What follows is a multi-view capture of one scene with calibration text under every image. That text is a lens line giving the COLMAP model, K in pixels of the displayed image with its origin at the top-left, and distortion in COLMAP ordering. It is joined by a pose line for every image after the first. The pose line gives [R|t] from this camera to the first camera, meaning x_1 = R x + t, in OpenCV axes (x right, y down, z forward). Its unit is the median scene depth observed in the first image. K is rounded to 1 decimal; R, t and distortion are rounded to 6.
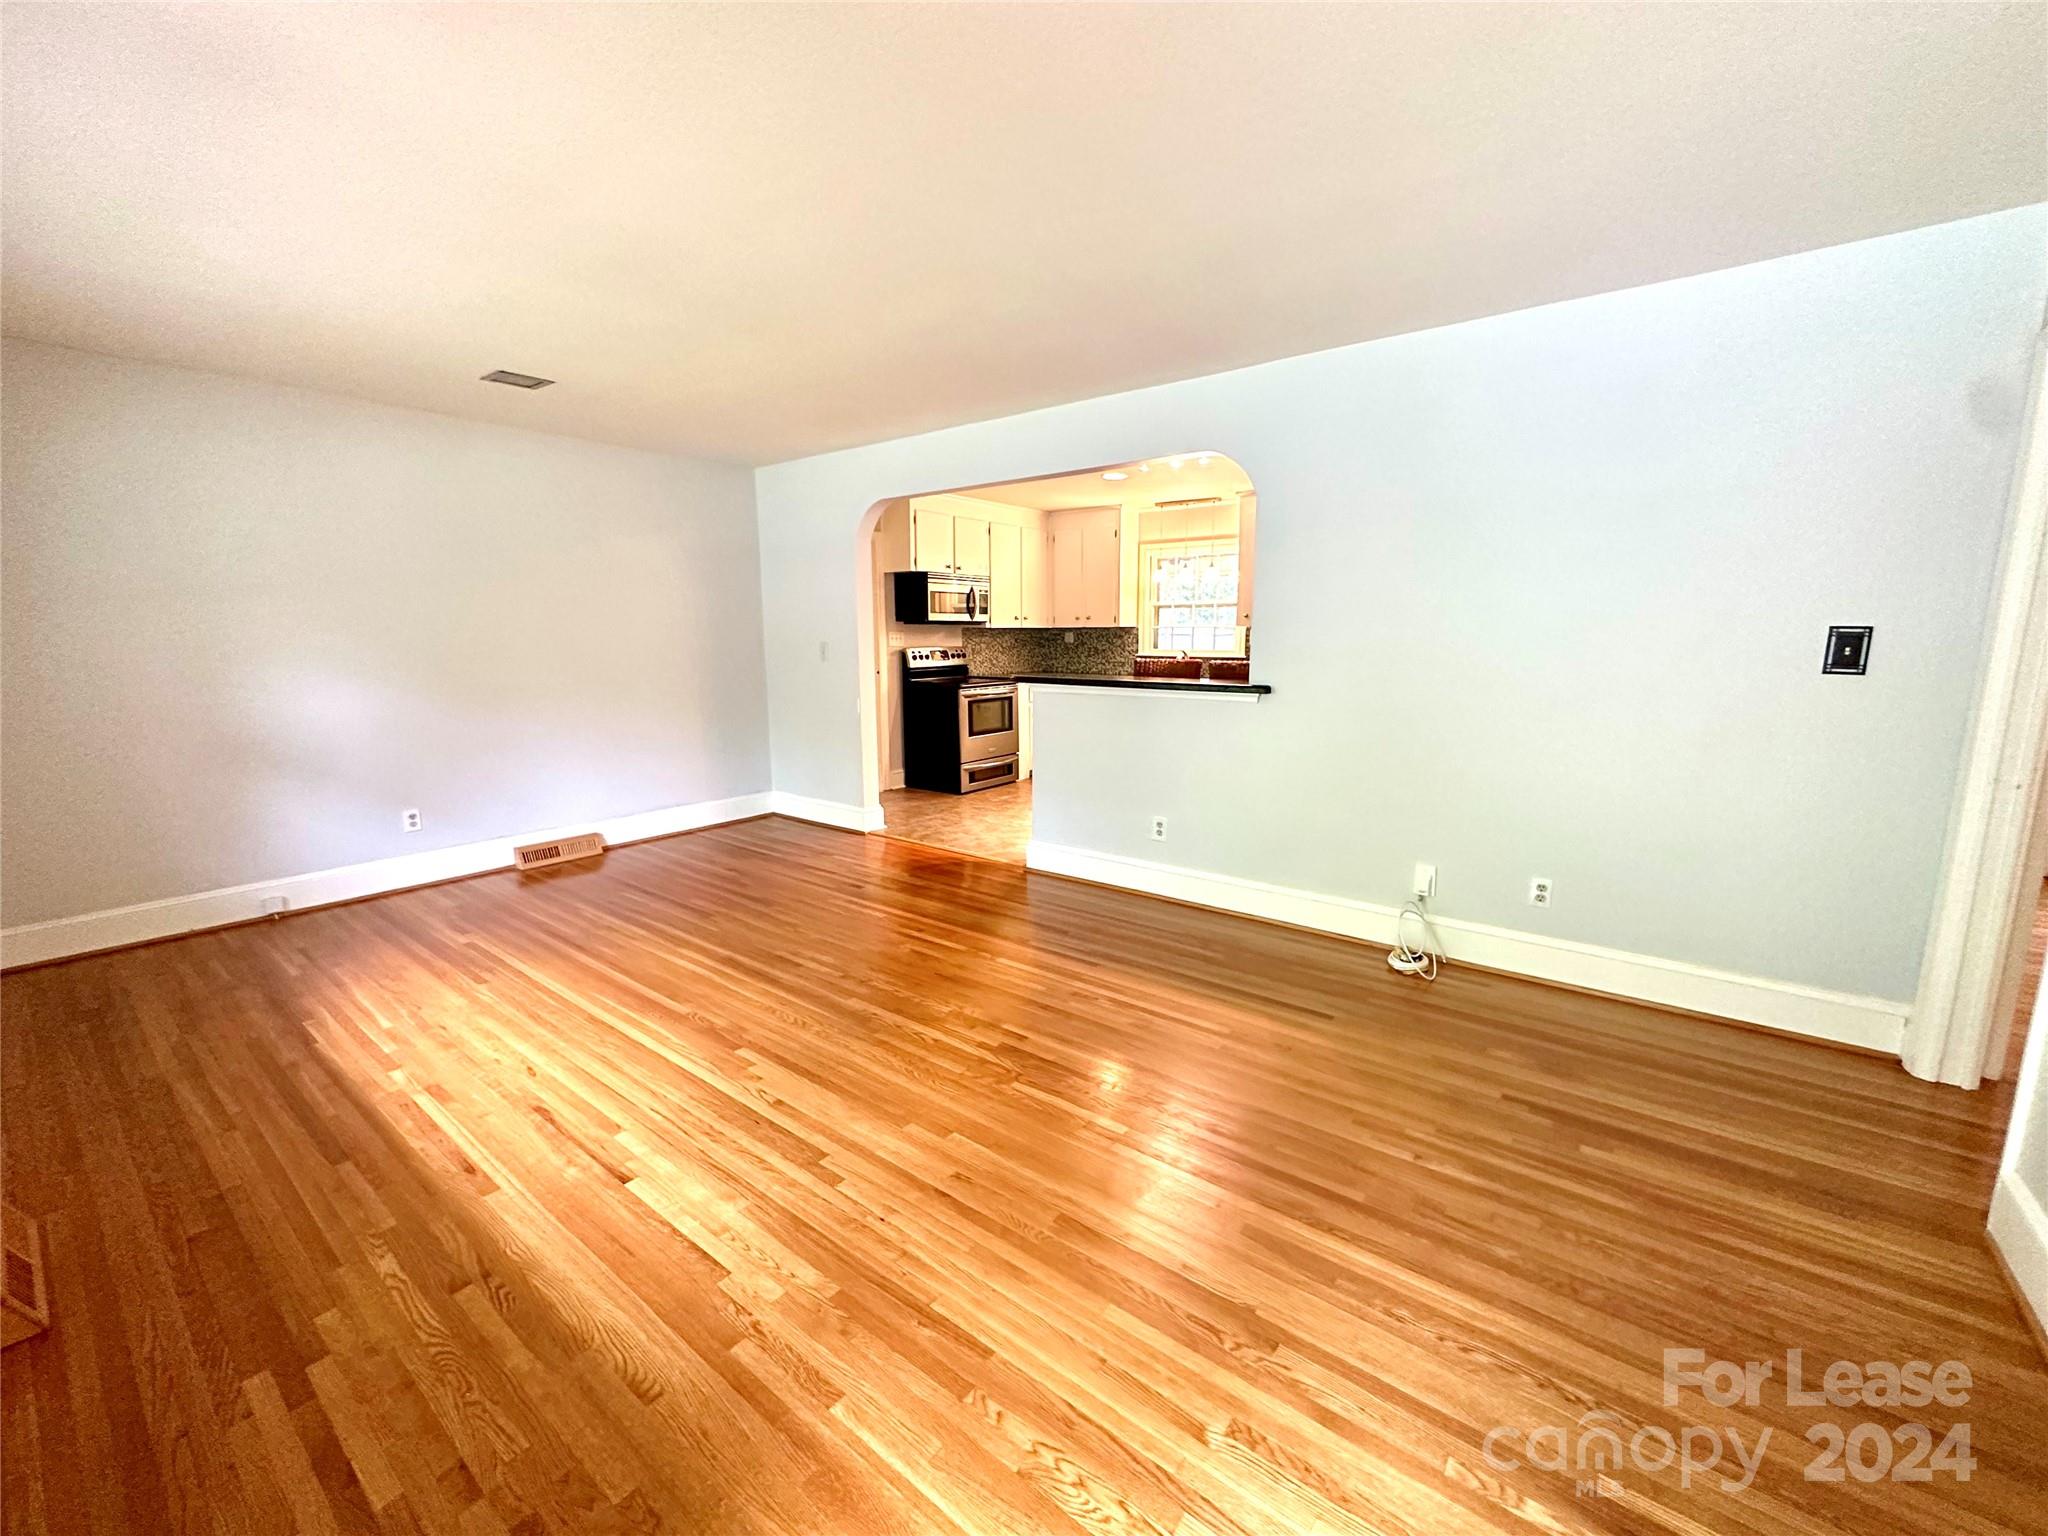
lens RADIAL K [[821.9, 0, 1022.1], [0, 821.9, 766.2], [0, 0, 1]] dist [-0.003137, 0.000796]
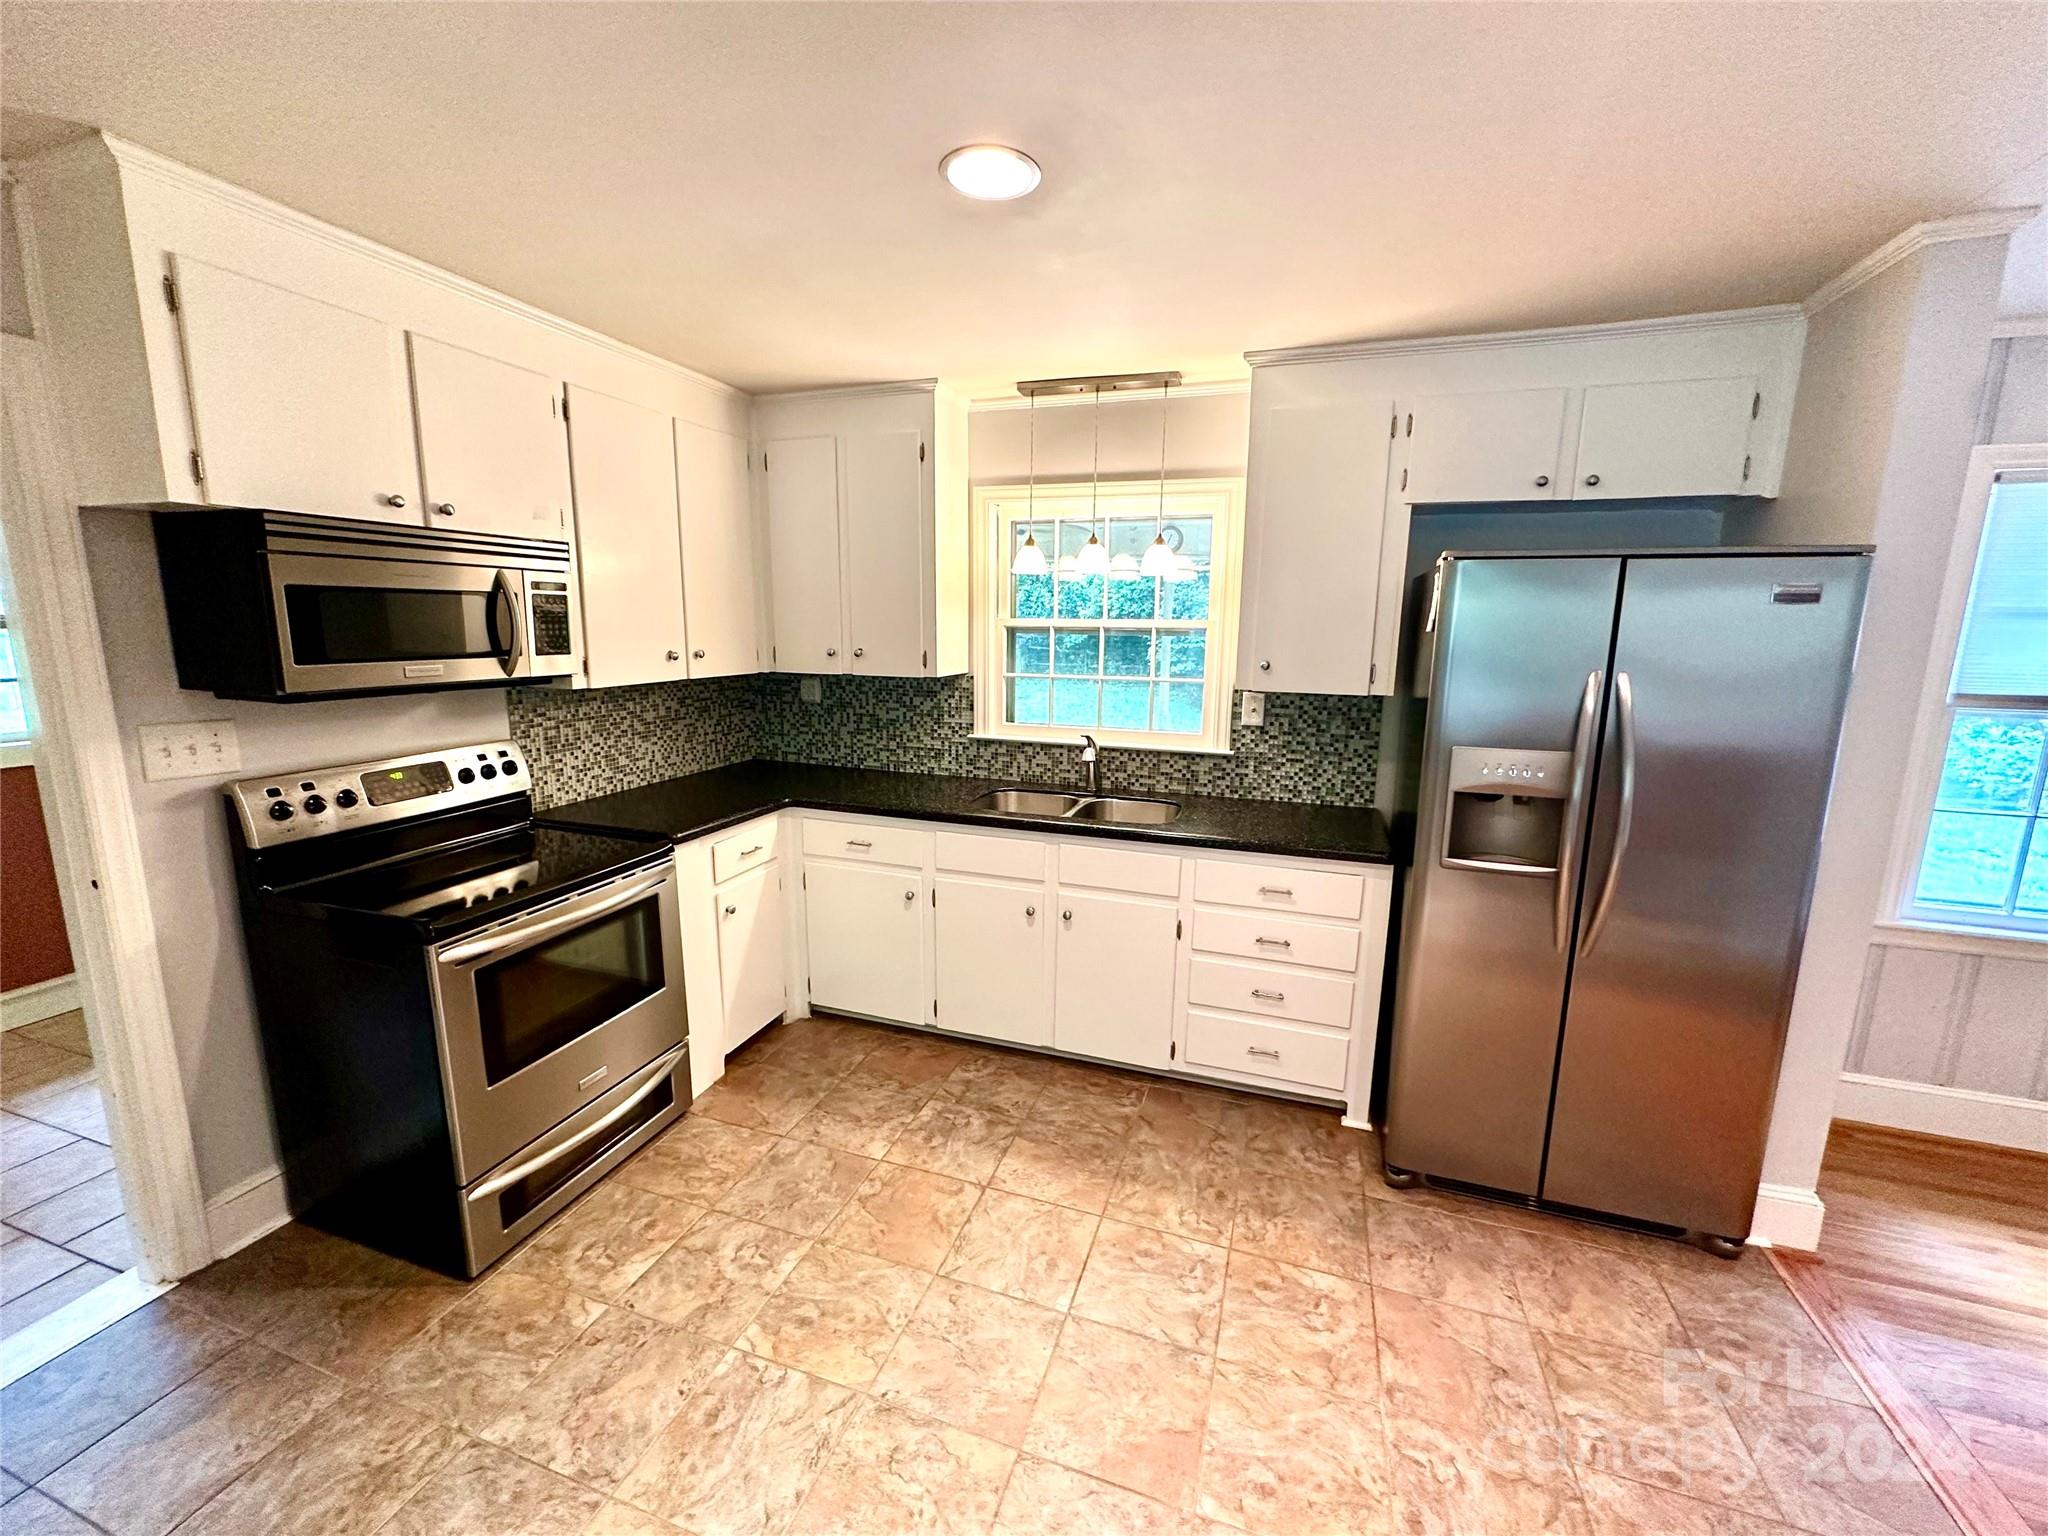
lens RADIAL K [[821.9, 0, 1022.1], [0, 821.9, 766.2], [0, 0, 1]] dist [-0.003137, 0.000796]
pose [[0.946817, -0.040783, 0.319176, 0.023320], [0.035810, 0.999129, 0.021436, -0.131821], [-0.319772, -0.008866, 0.947453, 0.585592]]
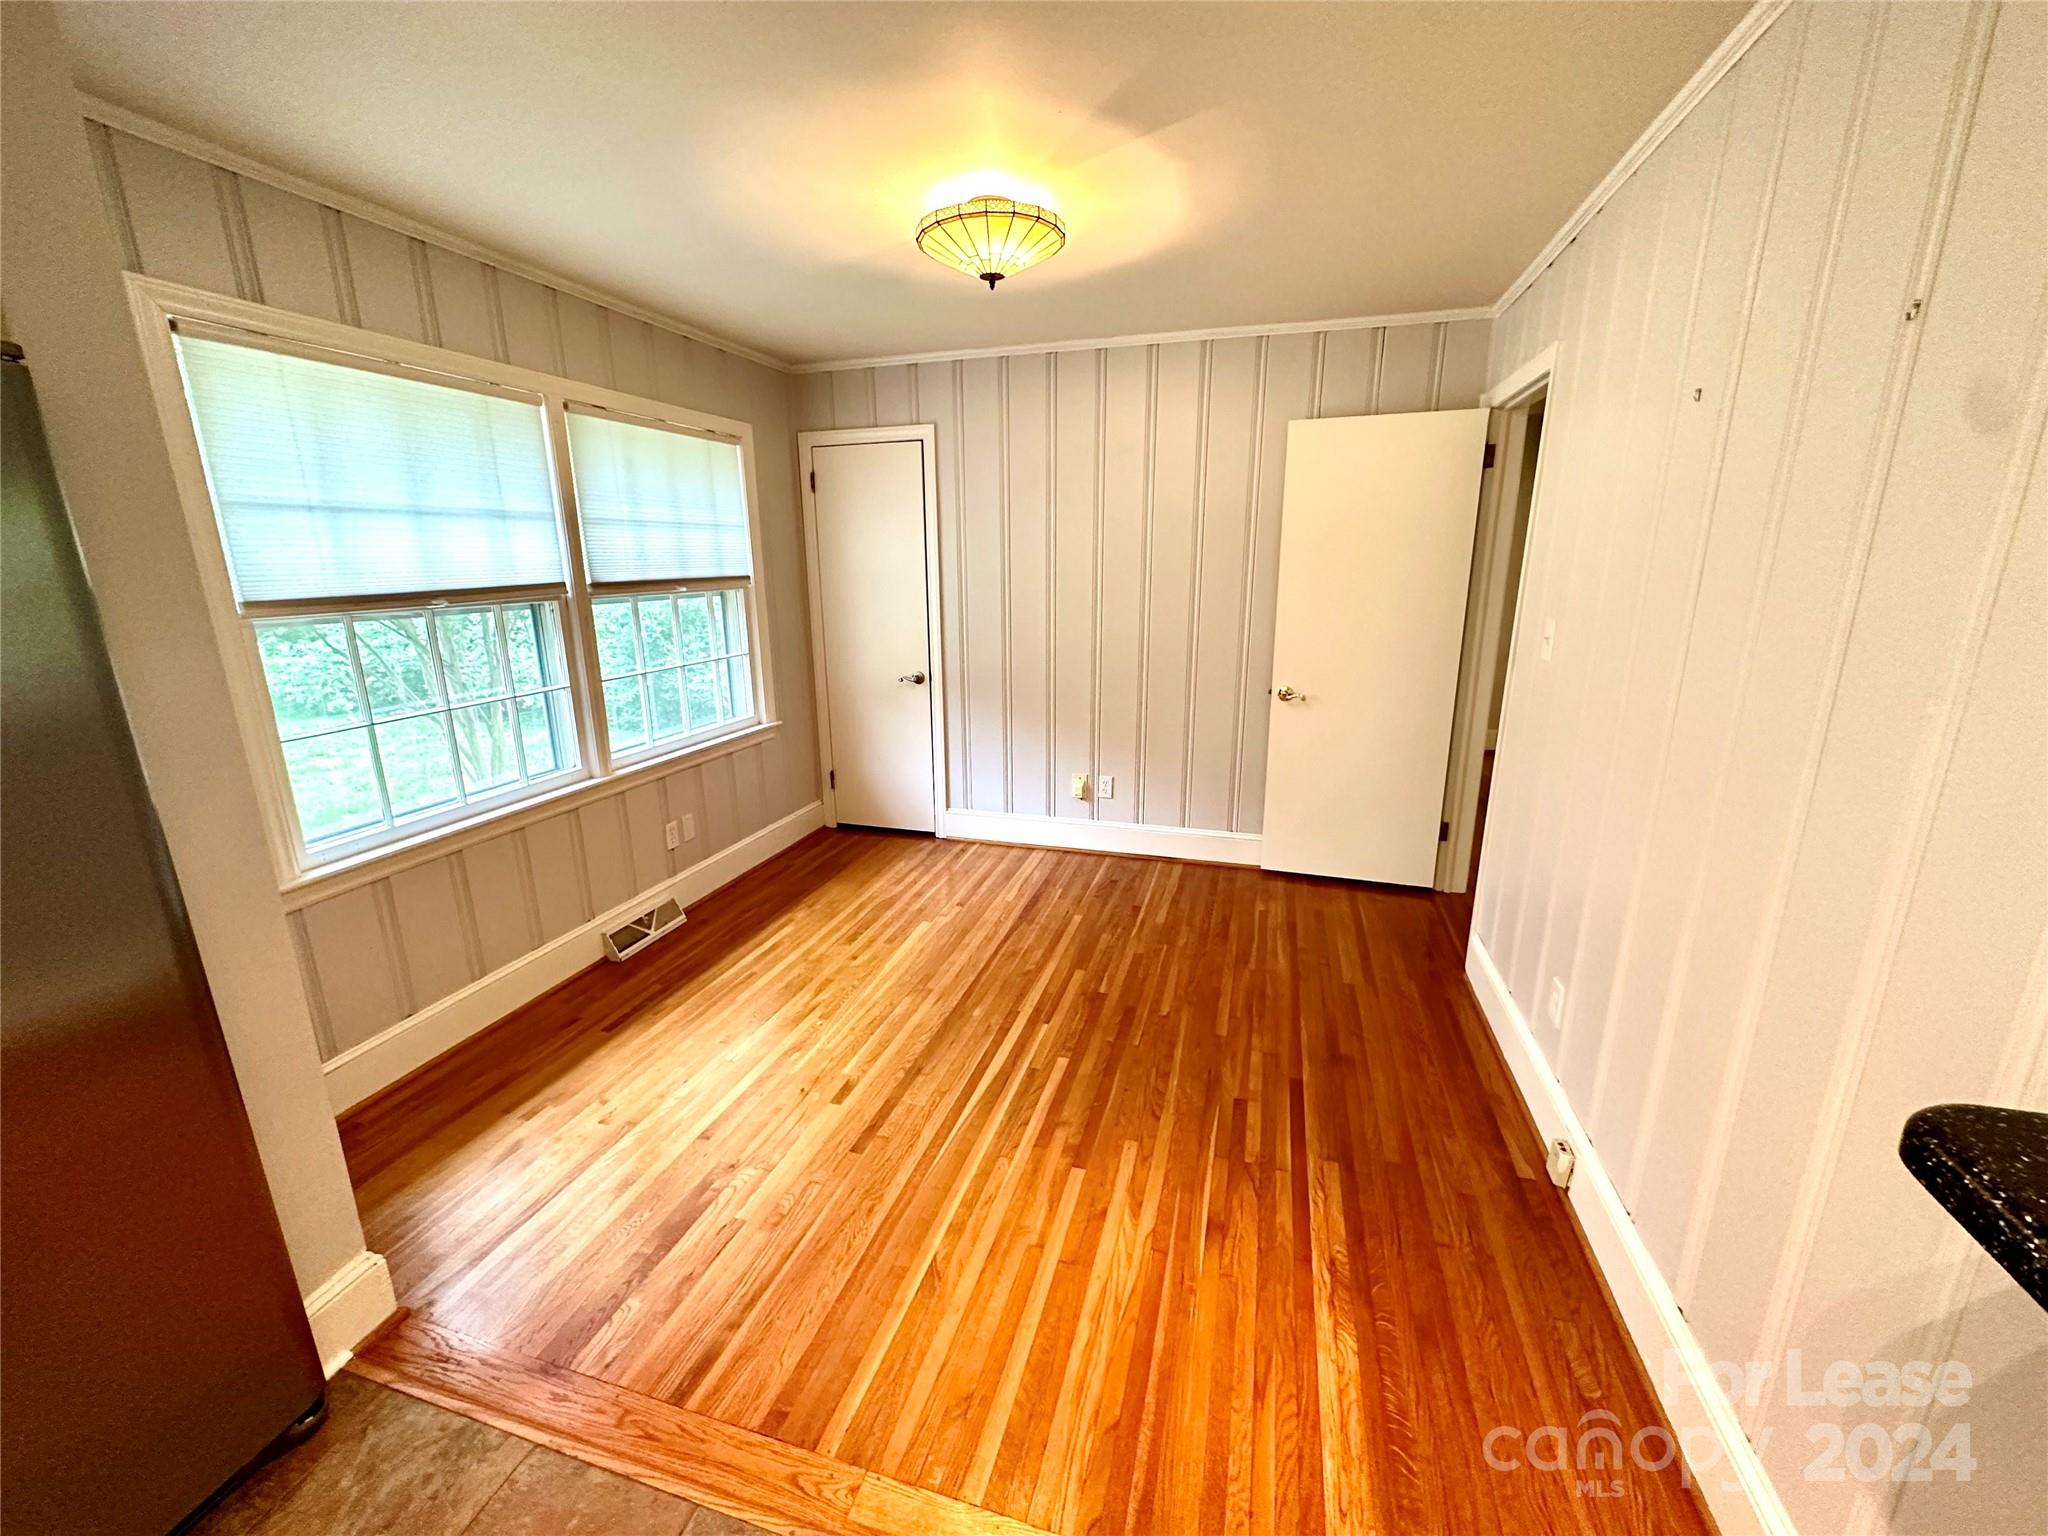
lens RADIAL K [[821.9, 0, 1022.1], [0, 821.9, 766.2], [0, 0, 1]] dist [-0.003137, 0.000796]
pose [[-0.357763, -0.227439, 0.905692, 0.132140], [0.161654, 0.940158, 0.299951, -0.129428], [-0.919714, 0.253720, -0.299587, 0.635118]]
